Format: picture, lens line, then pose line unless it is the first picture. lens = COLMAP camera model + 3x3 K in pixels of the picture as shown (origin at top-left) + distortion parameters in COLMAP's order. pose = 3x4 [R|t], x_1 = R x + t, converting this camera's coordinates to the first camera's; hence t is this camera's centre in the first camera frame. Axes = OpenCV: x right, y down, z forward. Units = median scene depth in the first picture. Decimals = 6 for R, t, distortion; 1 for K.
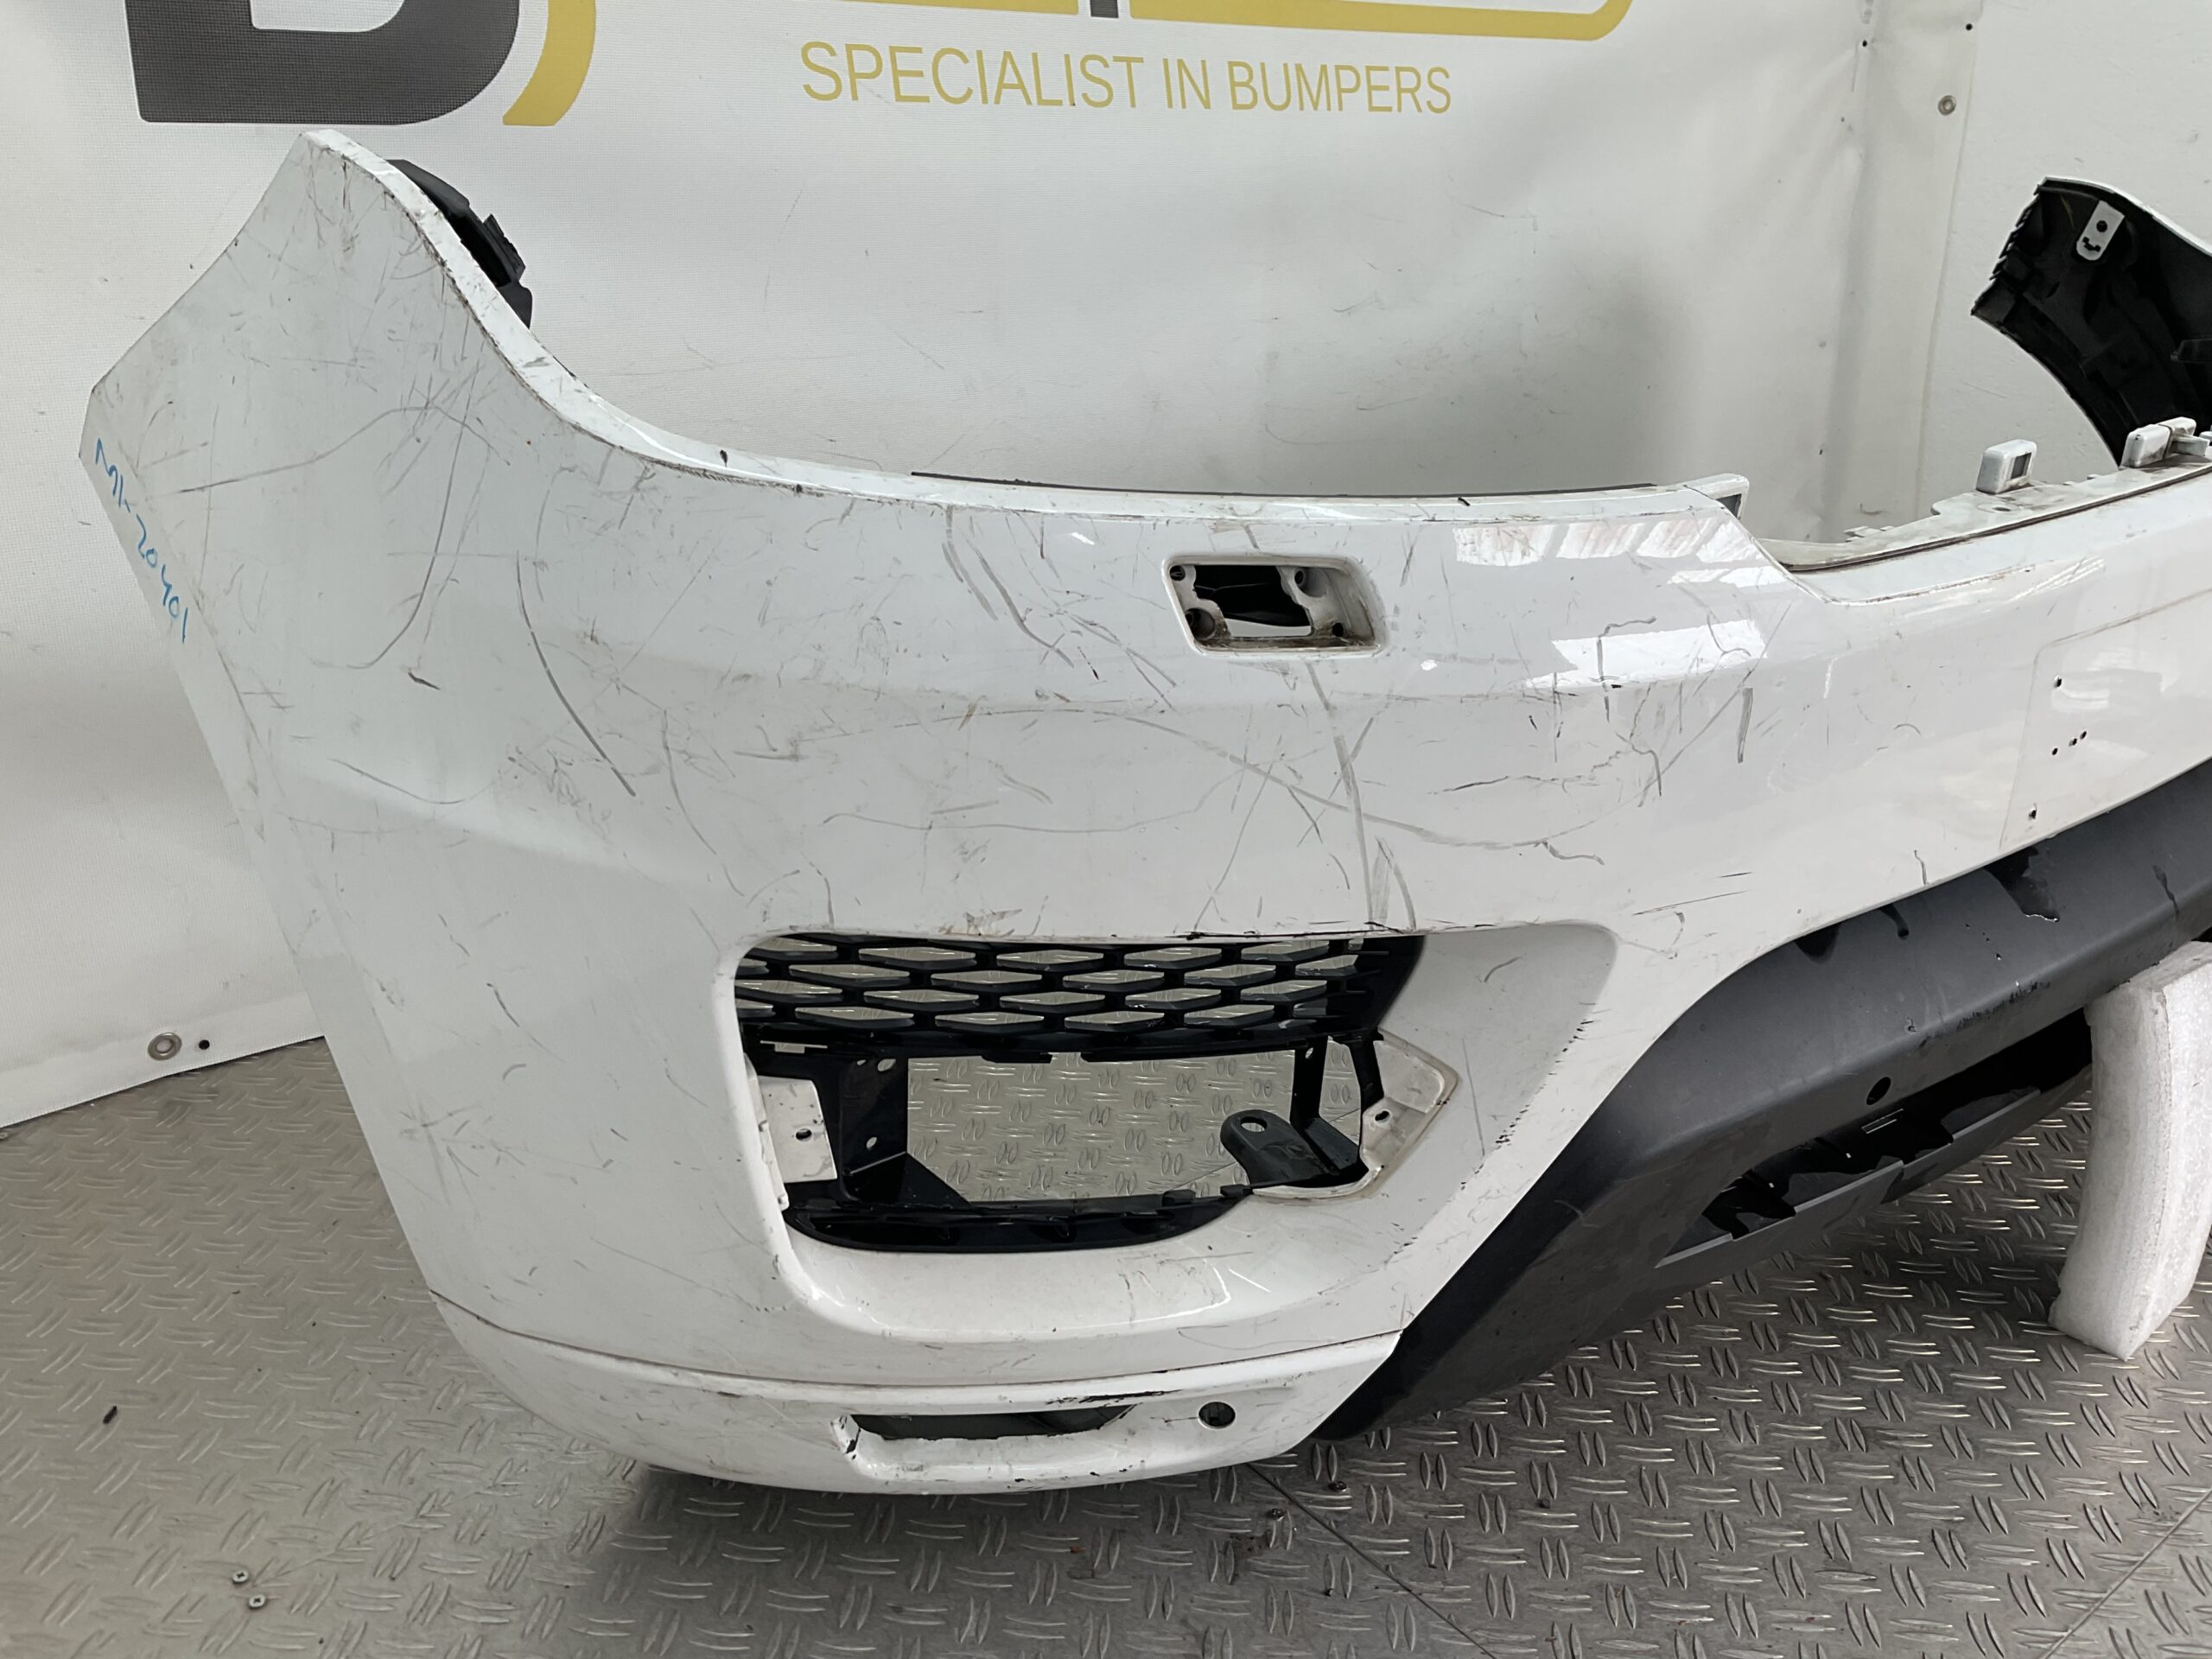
lens RADIAL K [[1837.7, 0, 1106.0], [0, 1837.7, 829.5], [0, 0, 1]] dist [0.111326, -0.221284]
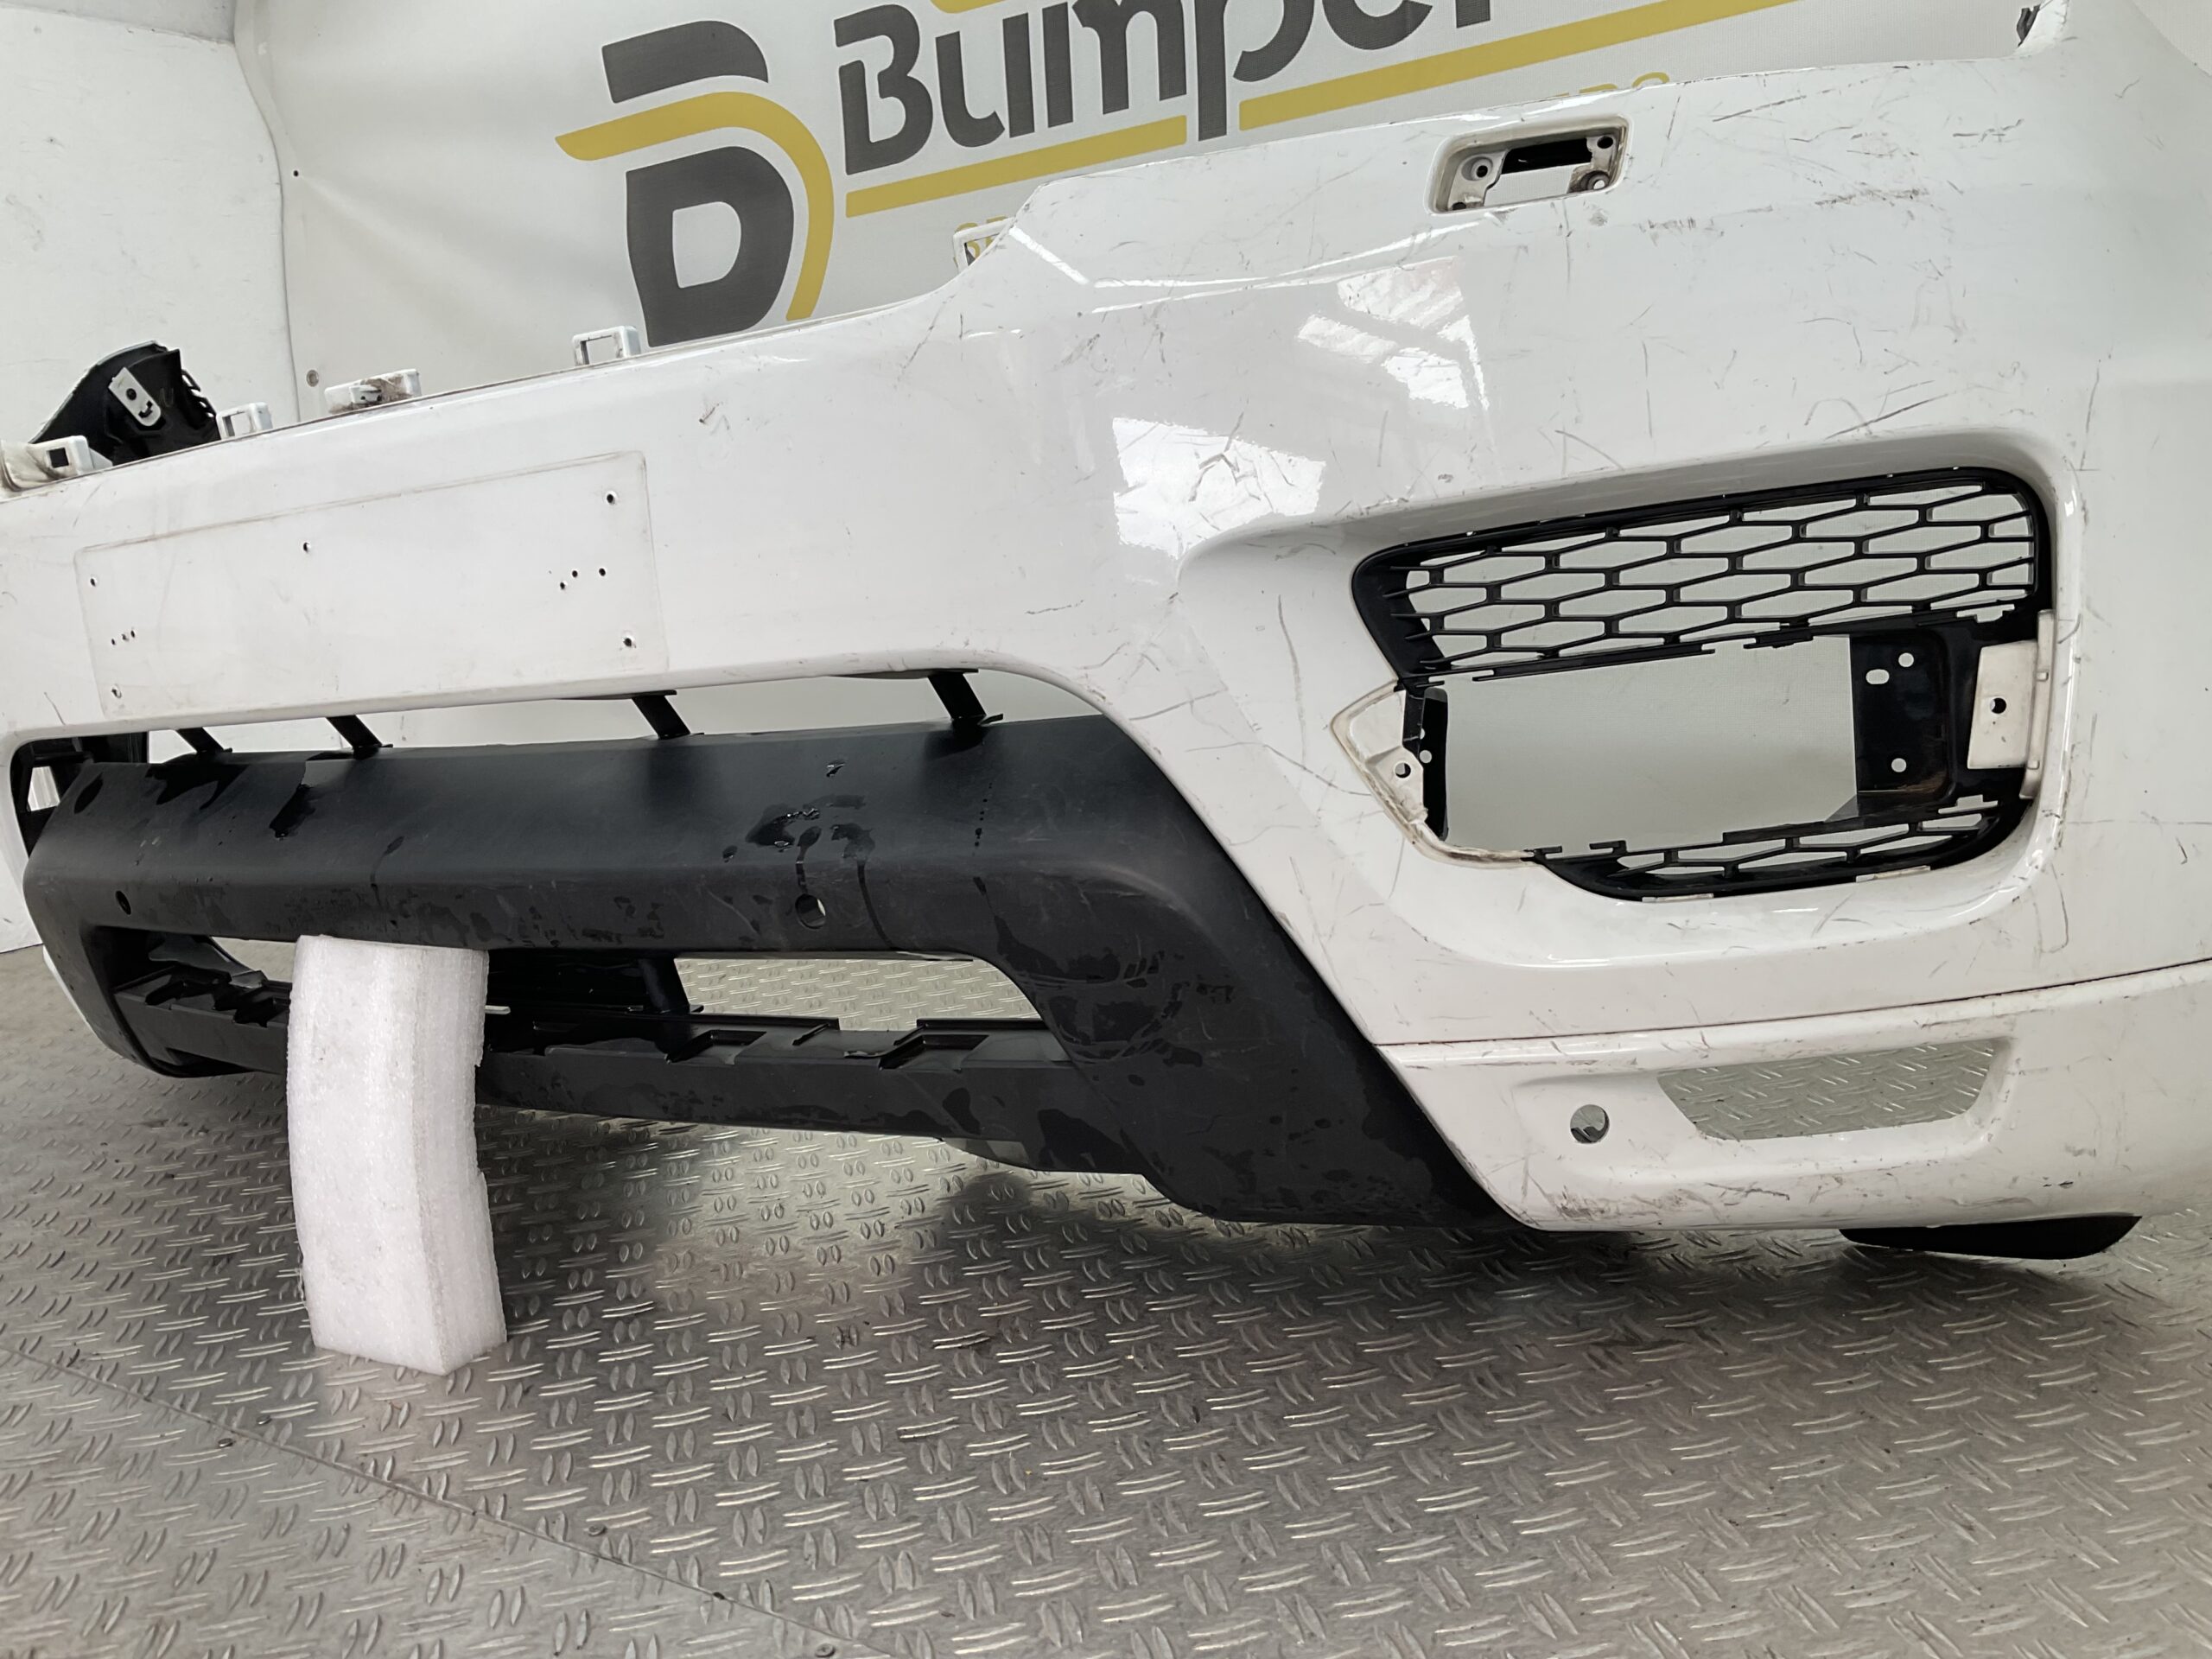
lens RADIAL K [[1830.2, 0, 1081.8], [0, 1830.2, 821.7], [0, 0, 1]] dist [0.109852, -0.222496]
pose [[0.298581, 0.111748, -0.947820, 2.028620], [-0.247728, 0.968156, 0.036107, -0.141139], [0.921673, 0.224021, 0.316756, 1.326449]]
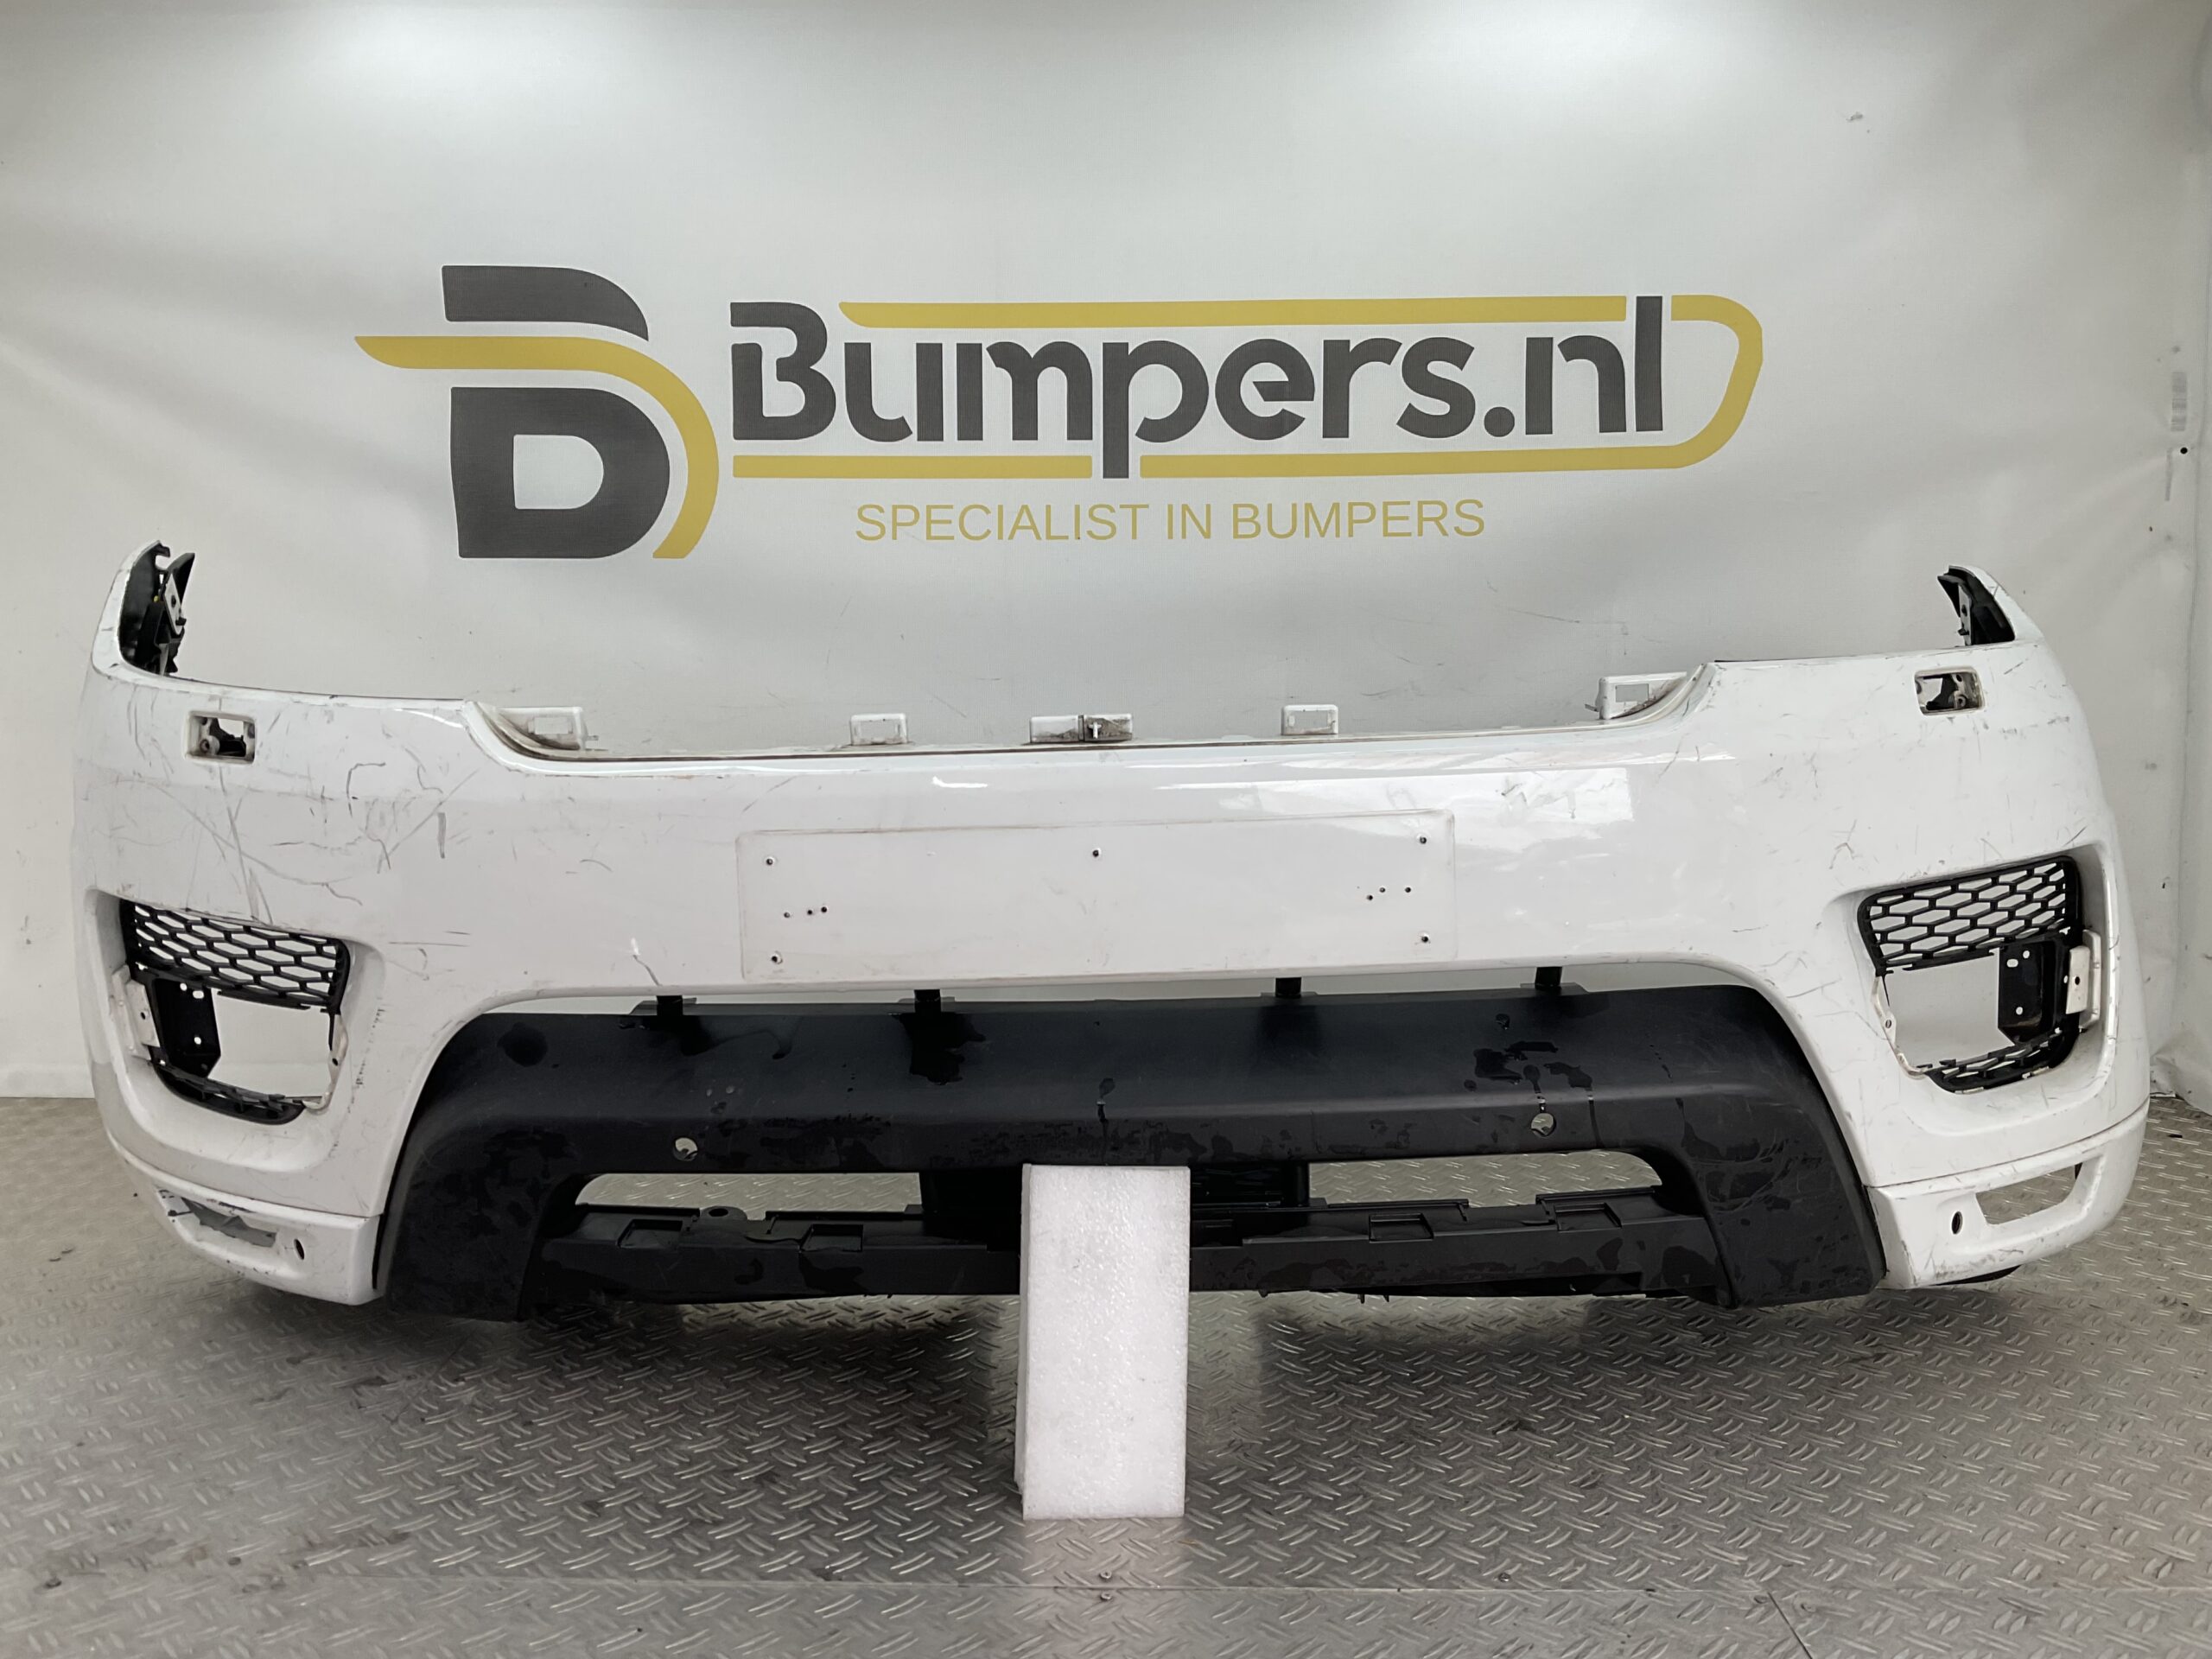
lens RADIAL K [[1830.2, 0, 1081.8], [0, 1830.2, 821.7], [0, 0, 1]] dist [0.109852, -0.222496]
pose [[0.764155, 0.055561, -0.642635, 1.682529], [-0.215267, 0.961132, -0.172876, 0.087433], [0.608052, 0.270442, 0.746414, 0.089623]]
